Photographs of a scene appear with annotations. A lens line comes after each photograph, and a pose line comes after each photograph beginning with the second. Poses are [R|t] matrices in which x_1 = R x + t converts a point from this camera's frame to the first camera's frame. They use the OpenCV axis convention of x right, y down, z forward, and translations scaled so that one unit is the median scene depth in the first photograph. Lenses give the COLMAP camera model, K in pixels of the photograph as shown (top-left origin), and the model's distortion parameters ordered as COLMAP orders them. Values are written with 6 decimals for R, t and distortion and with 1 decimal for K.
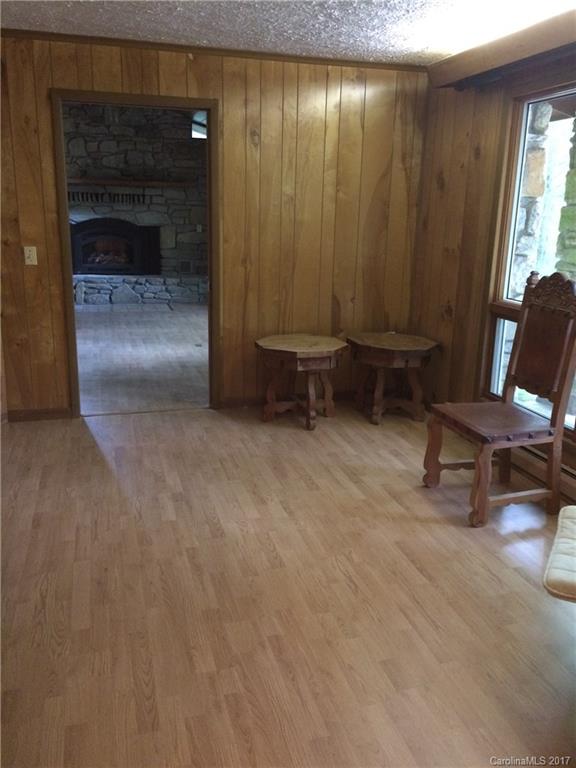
lens RADIAL K [[656.2, 0, 287.2], [0, 656.2, 383.0], [0, 0, 1]] dist [0.029463, 0.003705]
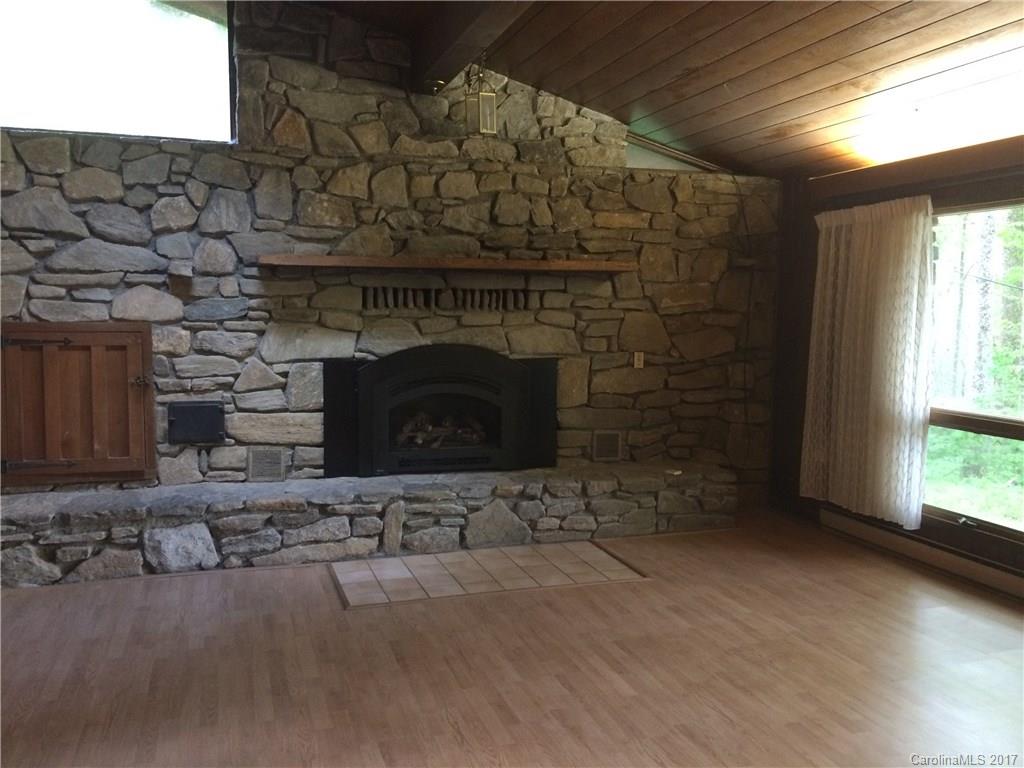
lens RADIAL K [[874.9, 0, 513.3], [0, 874.9, 384.9], [0, 0, 1]] dist [0.029463, 0.003705]
pose [[0.999854, -0.016967, 0.002149, -0.230396], [0.017091, 0.986747, -0.161365, -0.129559], [0.000617, 0.161378, 0.986893, 0.435279]]
